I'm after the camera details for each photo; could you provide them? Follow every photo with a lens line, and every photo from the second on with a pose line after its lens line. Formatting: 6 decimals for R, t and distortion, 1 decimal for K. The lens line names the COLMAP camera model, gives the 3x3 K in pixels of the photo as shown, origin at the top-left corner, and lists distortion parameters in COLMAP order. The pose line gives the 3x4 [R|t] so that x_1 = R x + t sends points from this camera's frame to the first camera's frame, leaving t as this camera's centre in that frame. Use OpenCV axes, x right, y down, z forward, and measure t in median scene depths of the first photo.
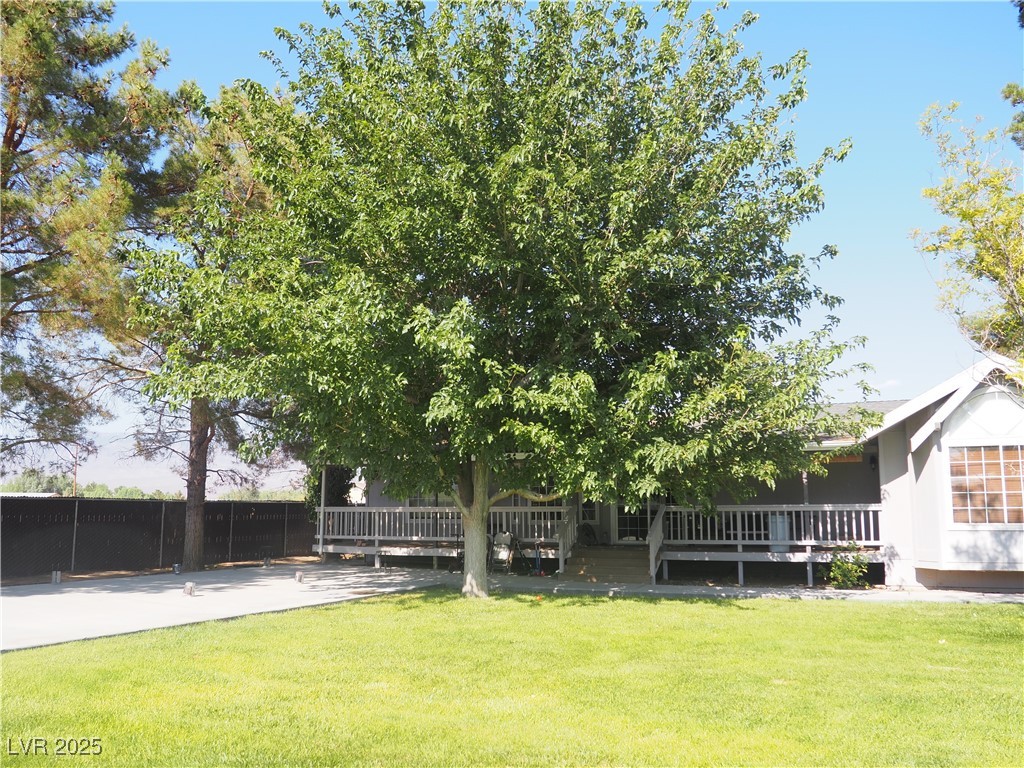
lens RADIAL K [[858.9, 0, 507.9], [0, 858.9, 383.4], [0, 0, 1]] dist [-0.060344, 0.031145]
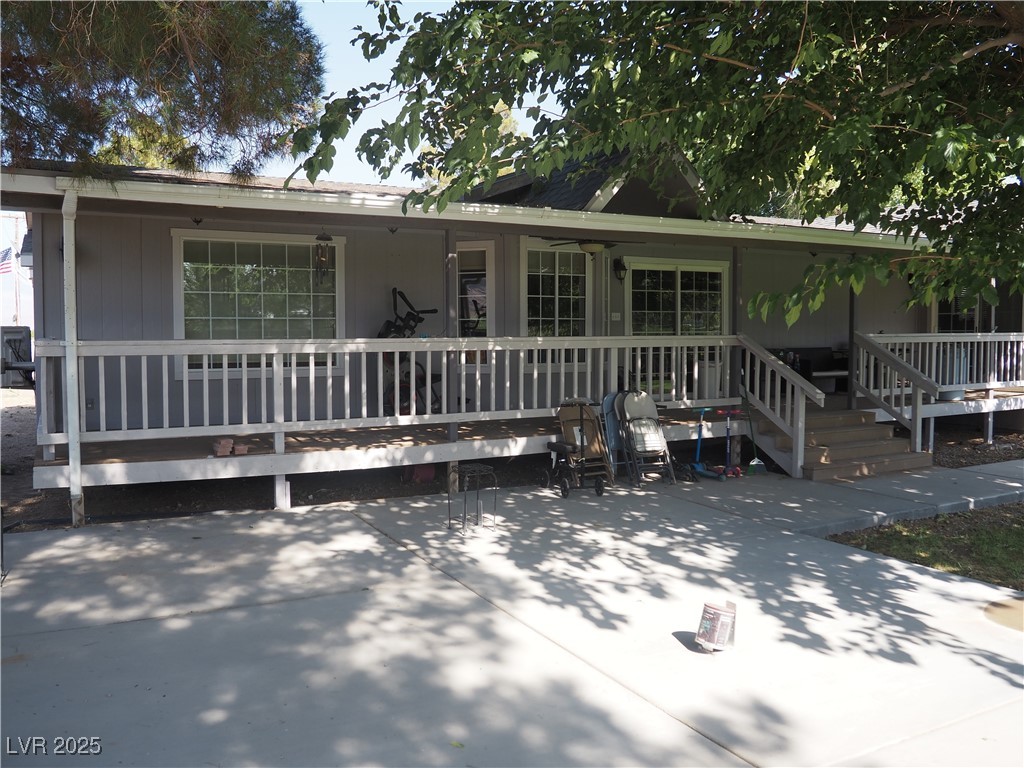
lens RADIAL K [[858.9, 0, 507.9], [0, 858.9, 383.4], [0, 0, 1]] dist [-0.060344, 0.031145]
pose [[0.616951, -0.048802, 0.785487, -0.372324], [-0.108234, 0.983330, 0.146105, 0.101412], [-0.779524, -0.175156, 0.601385, 0.720022]]
